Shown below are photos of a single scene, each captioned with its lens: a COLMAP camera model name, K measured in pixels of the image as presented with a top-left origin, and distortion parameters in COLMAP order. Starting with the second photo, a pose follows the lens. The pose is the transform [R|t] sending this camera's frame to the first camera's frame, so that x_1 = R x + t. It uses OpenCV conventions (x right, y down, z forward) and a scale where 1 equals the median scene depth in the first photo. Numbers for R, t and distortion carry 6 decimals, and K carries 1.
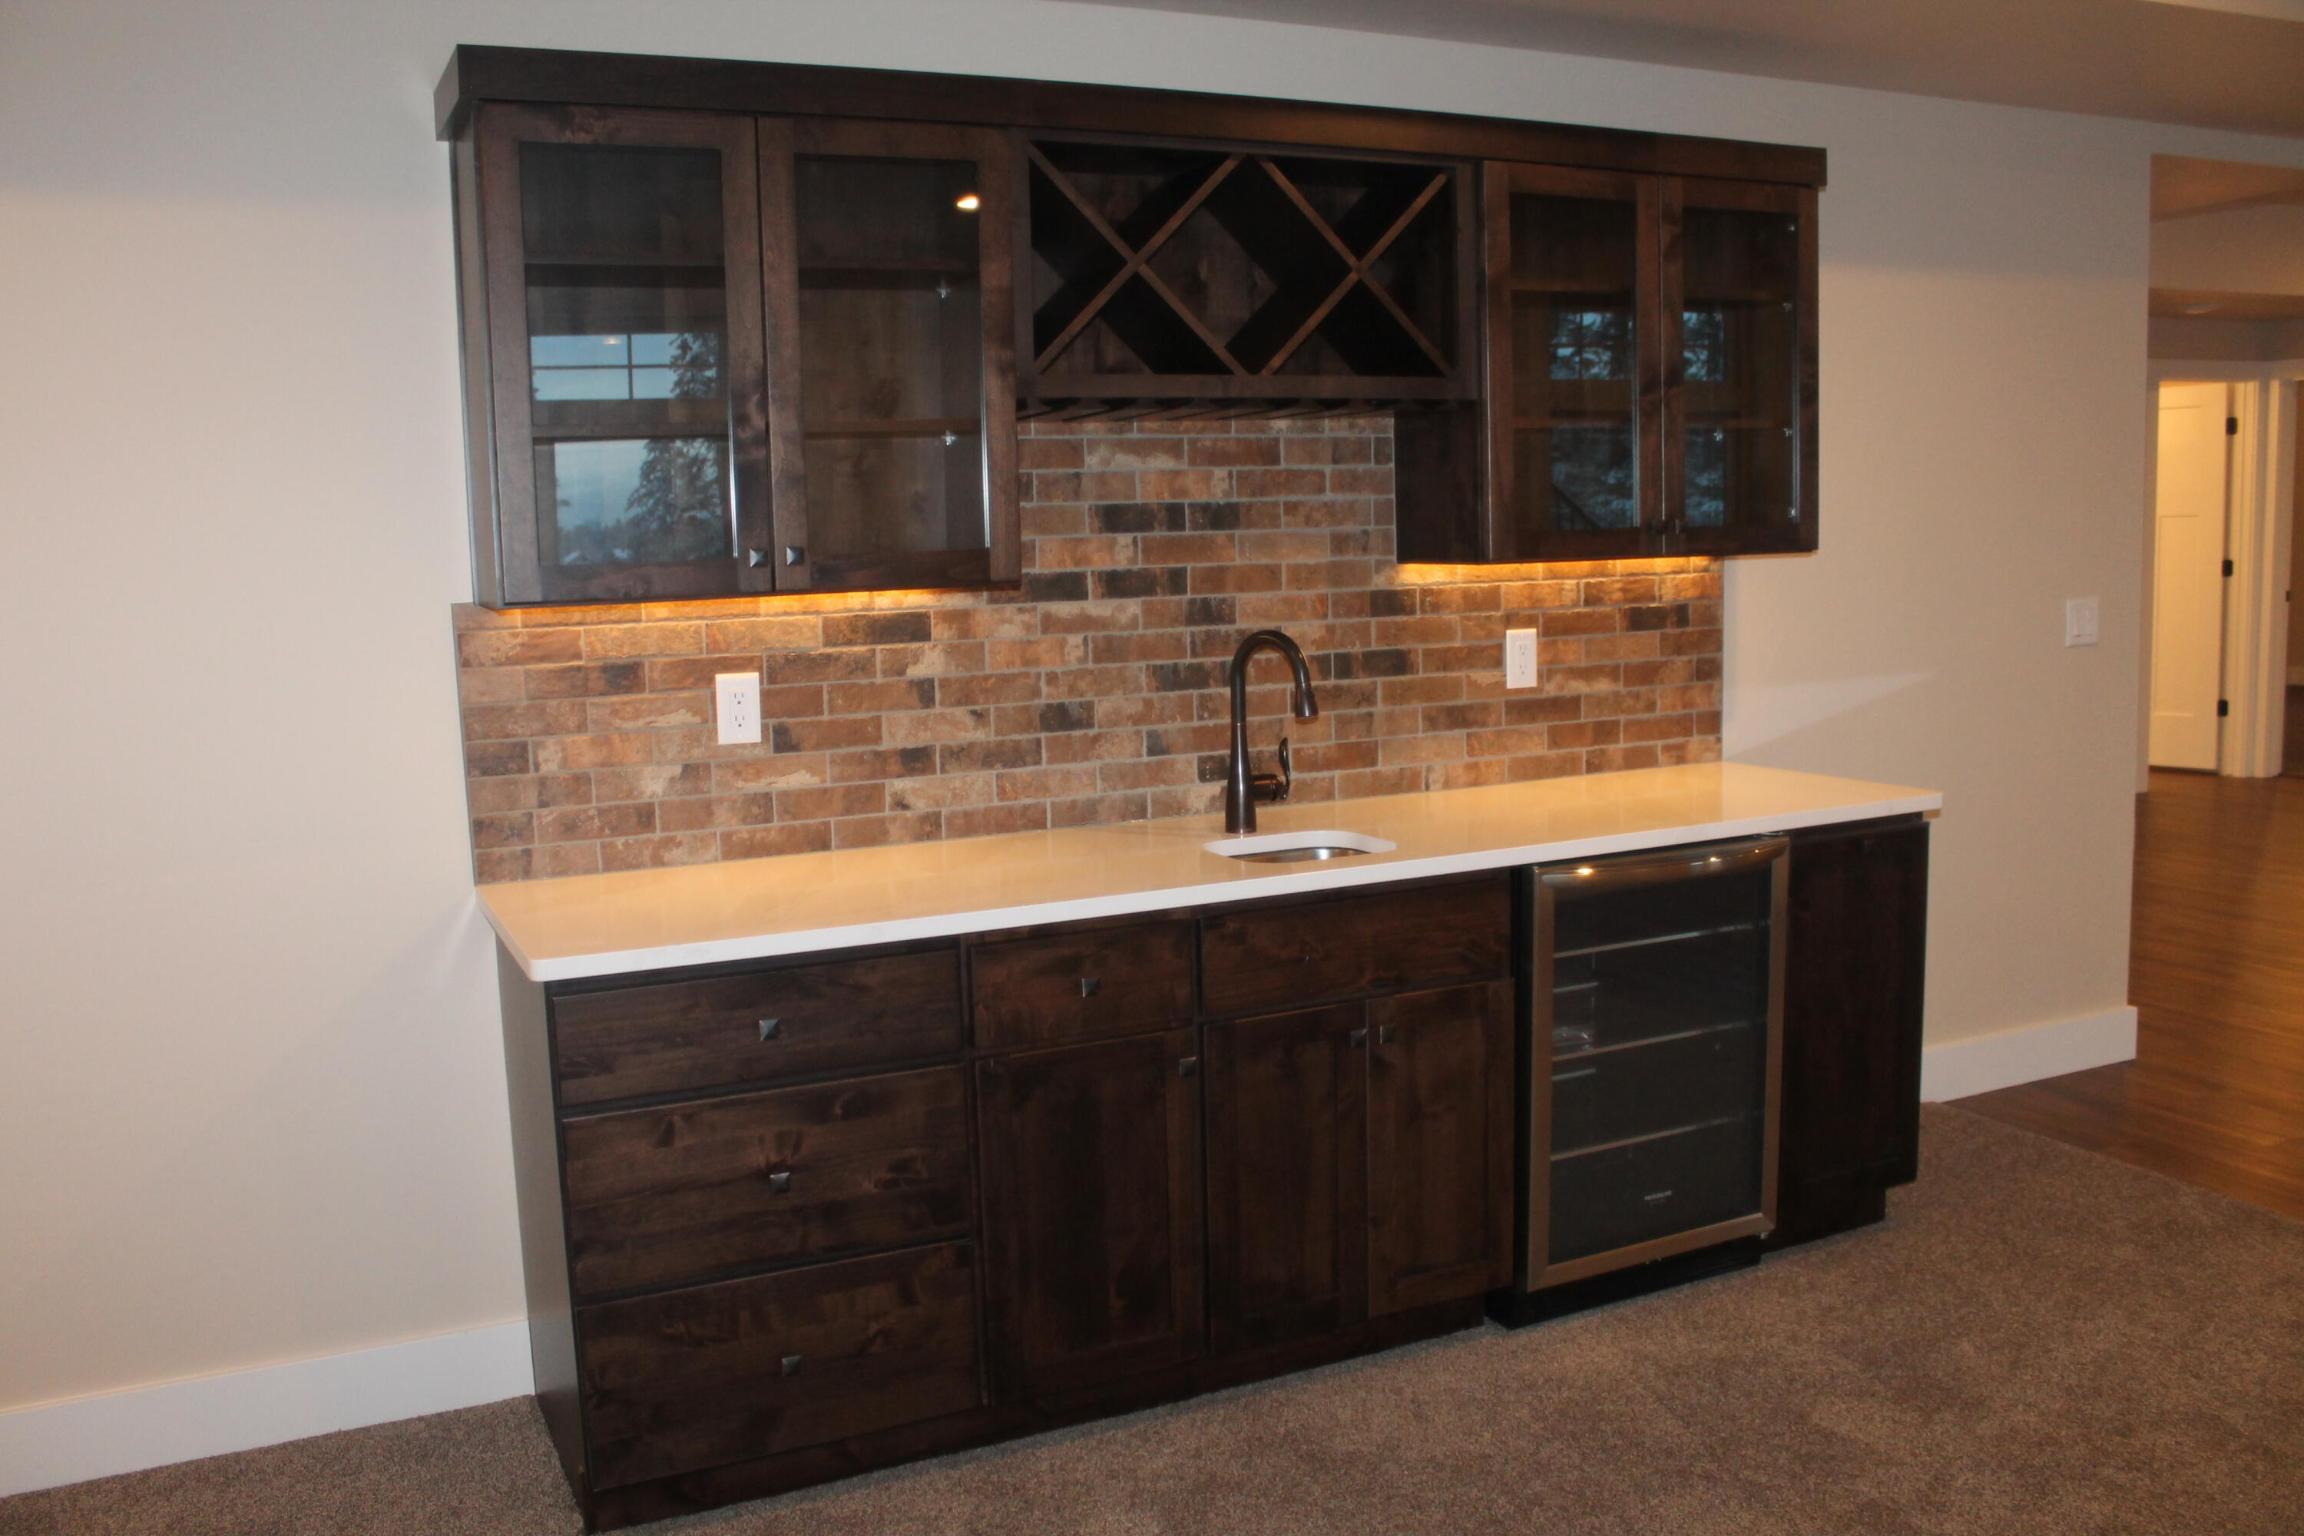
lens RADIAL K [[1938.3, 0, 1152.3], [0, 1938.3, 765.3], [0, 0, 1]] dist [-0.155424, 0.122804]
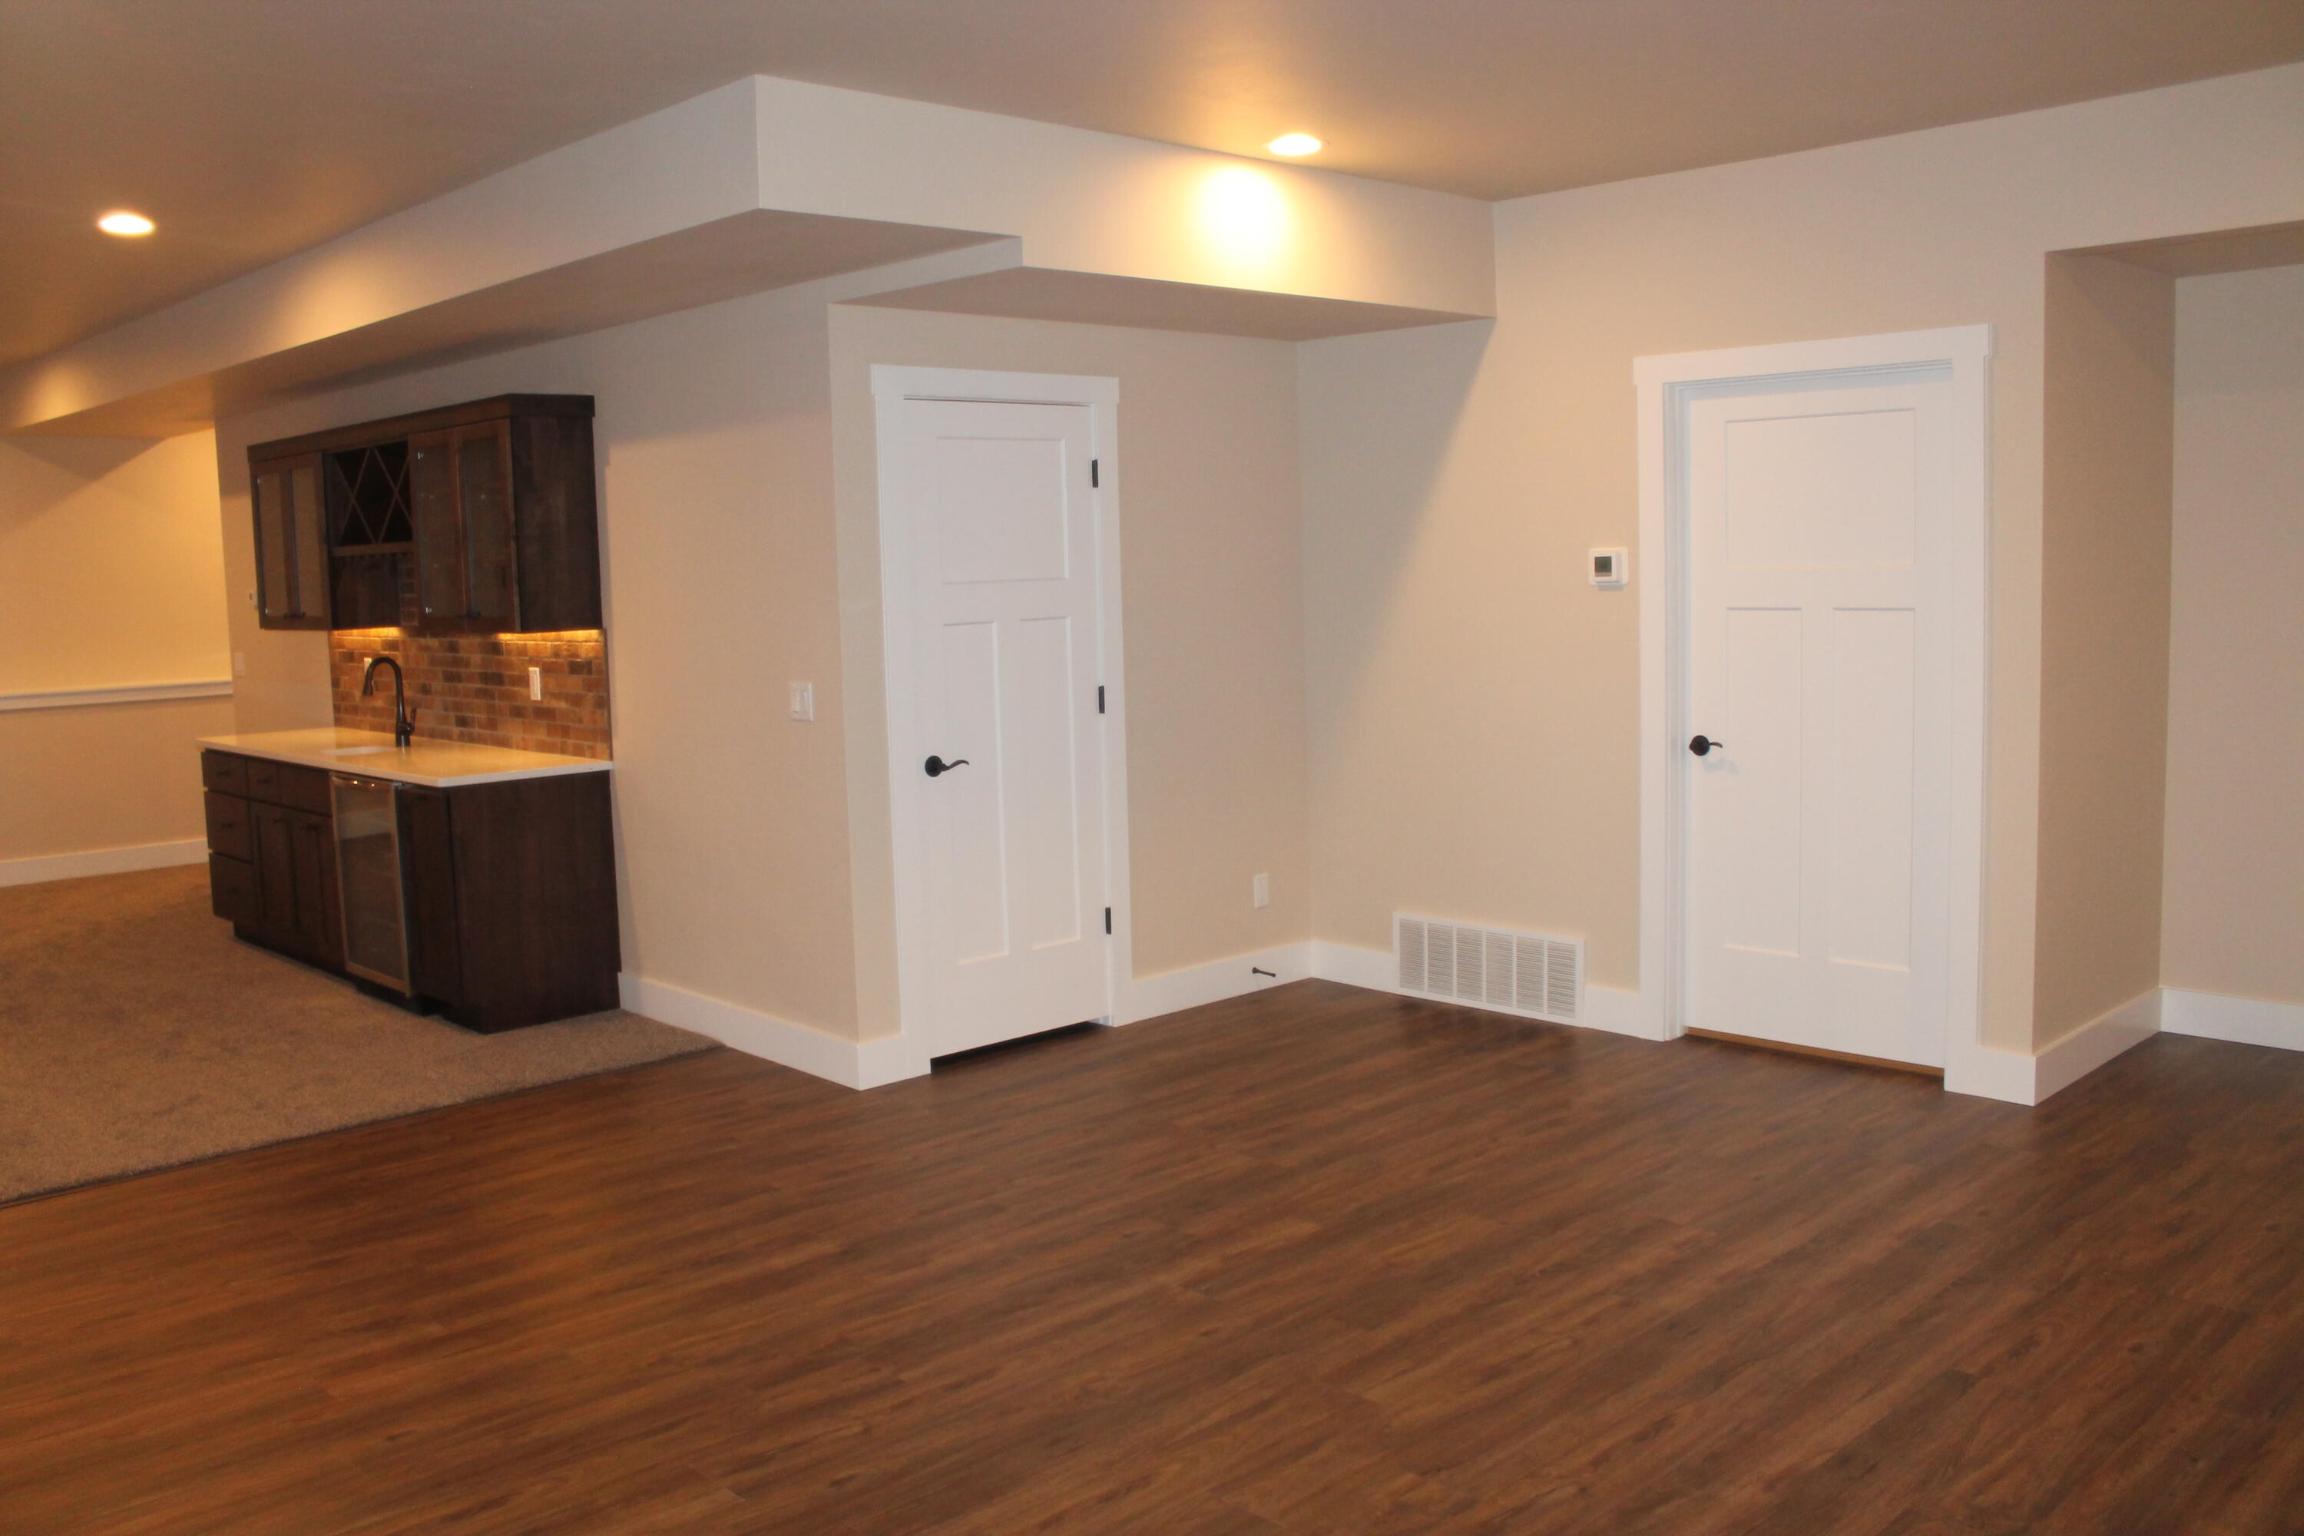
lens RADIAL K [[1938.3, 0, 1131.6], [0, 1938.3, 776.3], [0, 0, 1]] dist [-0.155424, 0.122804]
pose [[0.309675, 0.117991, -0.943493, 2.058521], [-0.118775, 0.989299, 0.084735, -0.187231], [0.943395, 0.085824, 0.320375, 0.954582]]
